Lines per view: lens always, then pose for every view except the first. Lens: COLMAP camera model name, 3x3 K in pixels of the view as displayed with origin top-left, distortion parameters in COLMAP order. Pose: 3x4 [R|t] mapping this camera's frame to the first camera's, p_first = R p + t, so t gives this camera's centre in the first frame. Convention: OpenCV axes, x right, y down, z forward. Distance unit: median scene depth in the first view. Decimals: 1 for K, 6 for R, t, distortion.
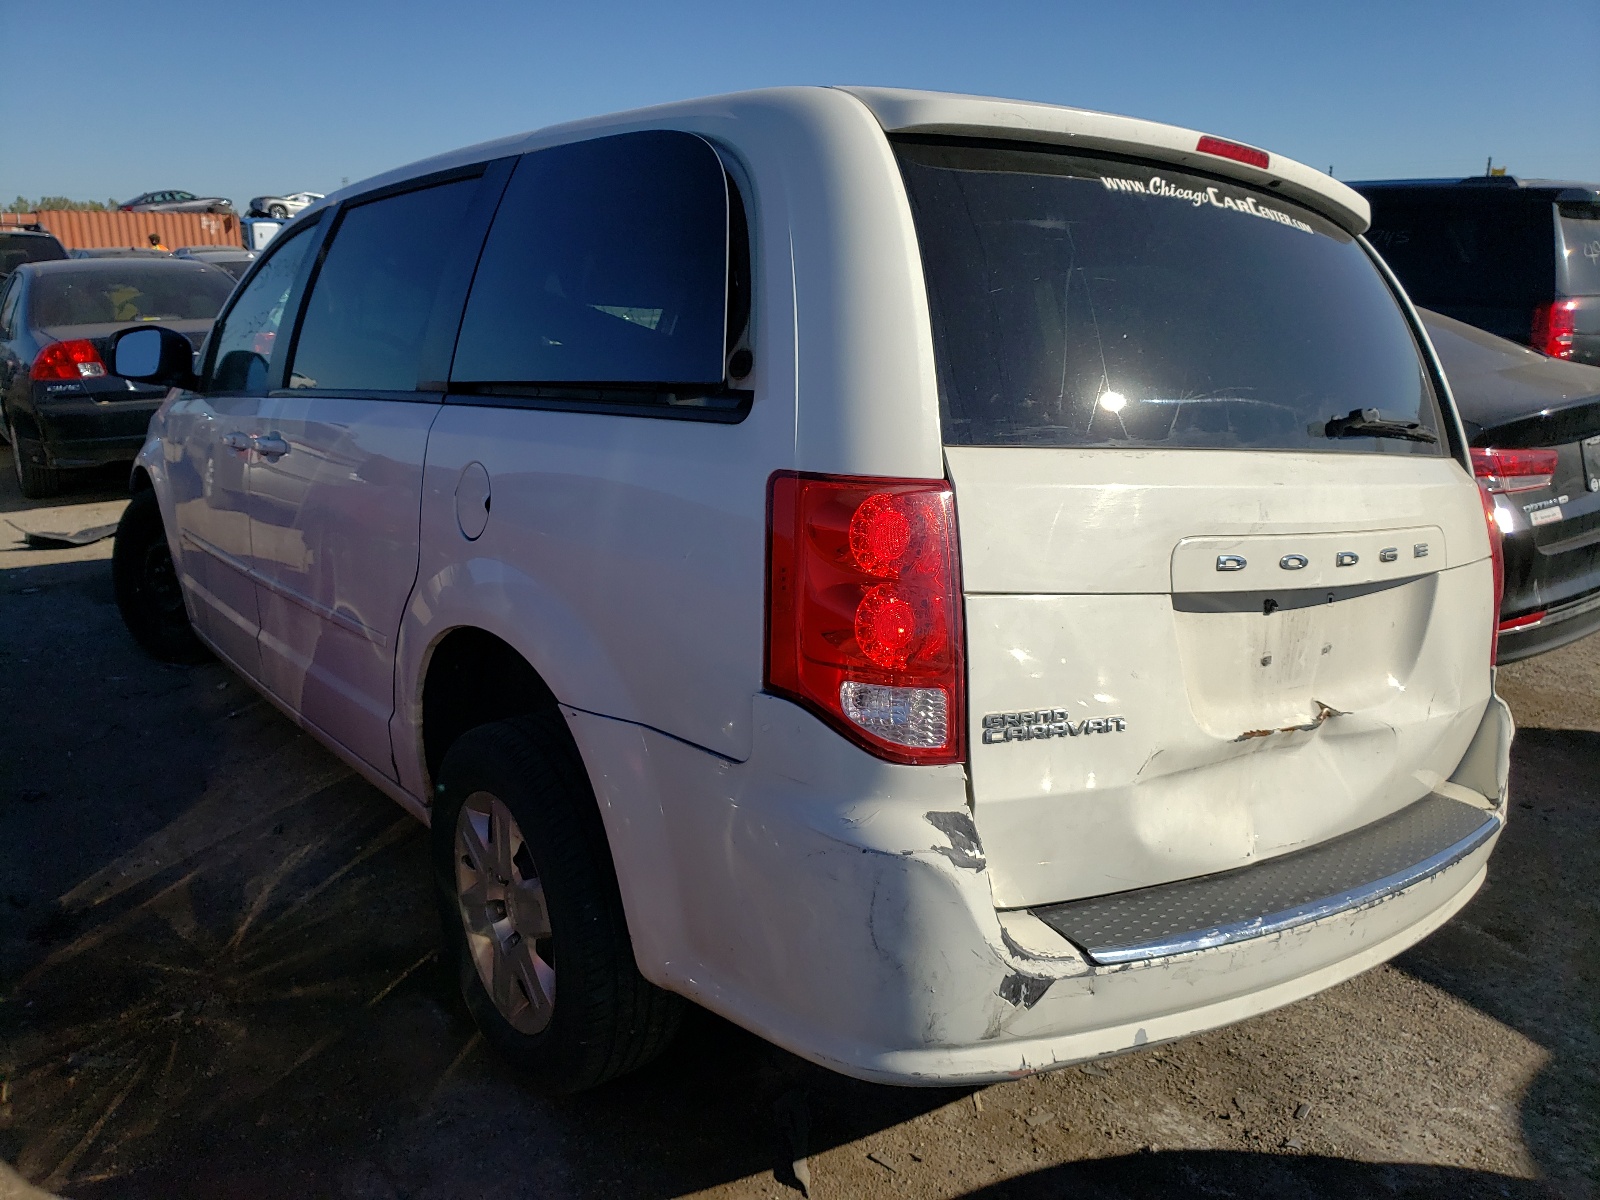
lens RADIAL K [[1117.3, 0, 800.0], [0, 1117.3, 600.0], [0, 0, 1]] dist [0.041129, -0.052709]
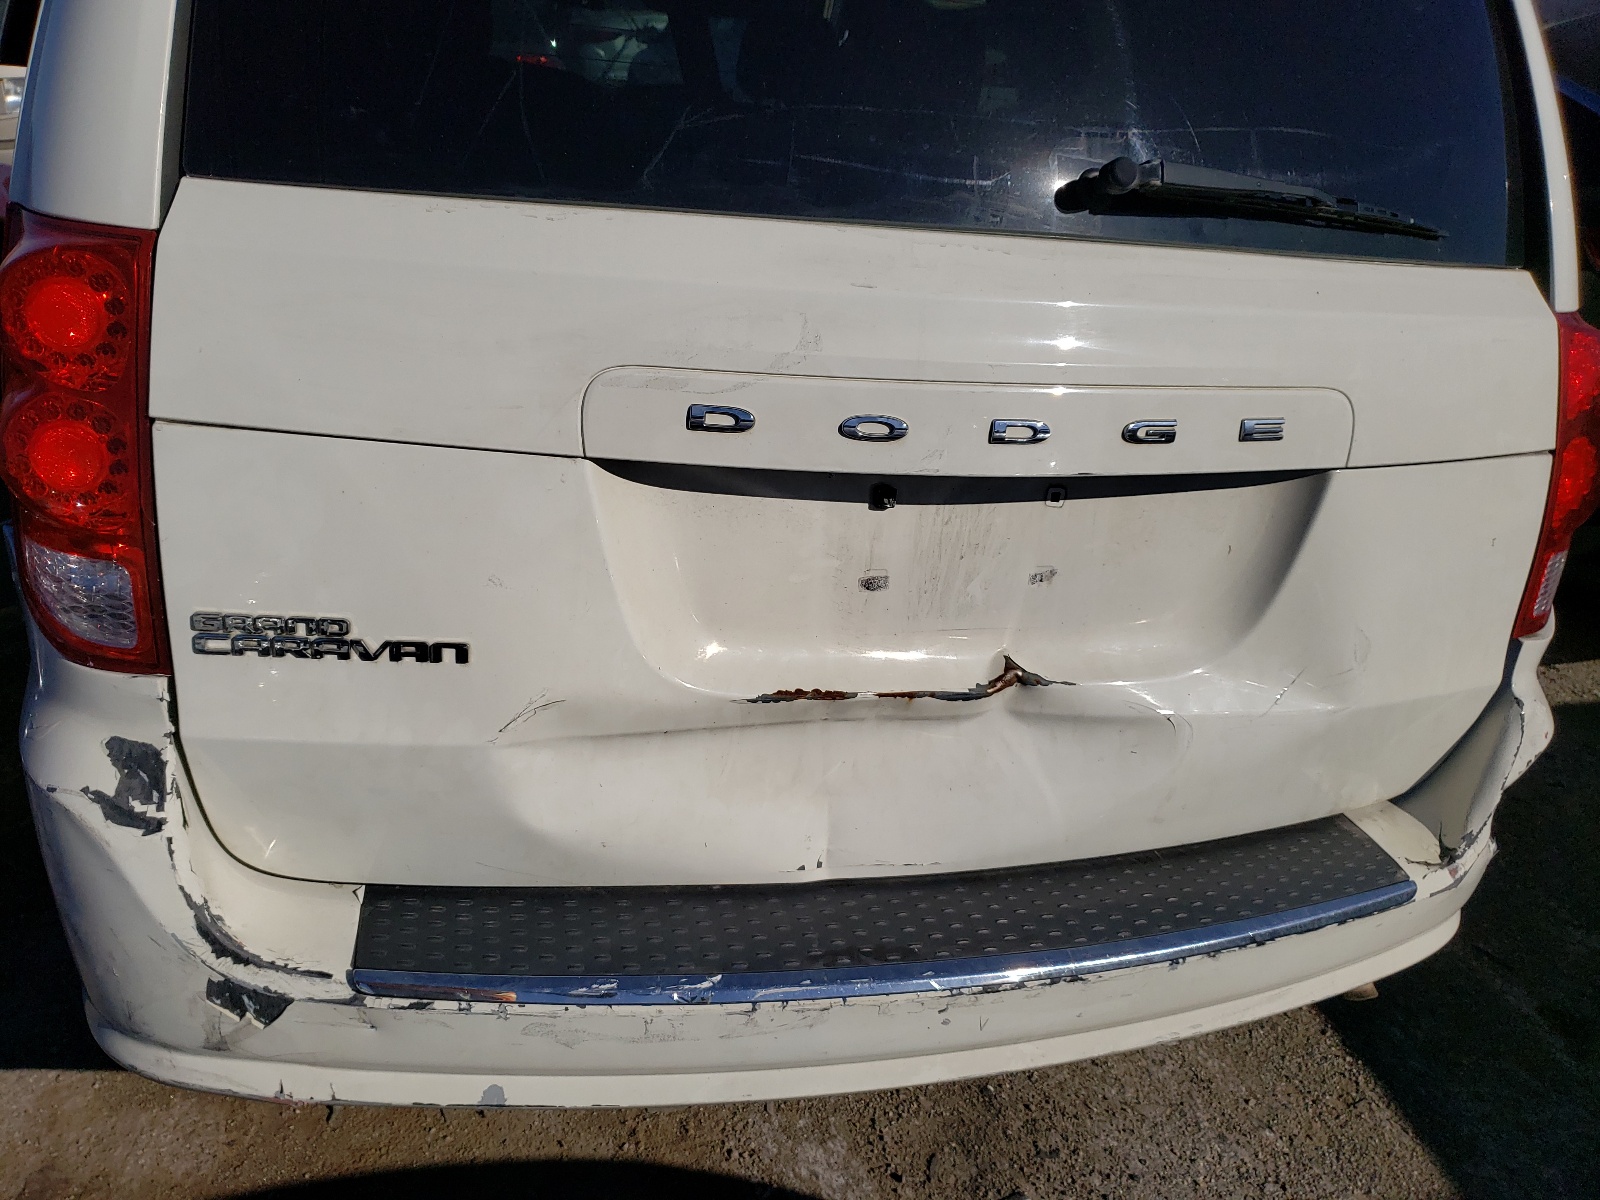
lens RADIAL K [[1117.3, 0, 800.0], [0, 1117.3, 600.0], [0, 0, 1]] dist [0.041129, -0.052709]
pose [[0.936527, 0.149841, -0.316963, 0.646576], [-0.091512, 0.977203, 0.191573, -0.057795], [0.338442, -0.150407, 0.928889, 0.461120]]
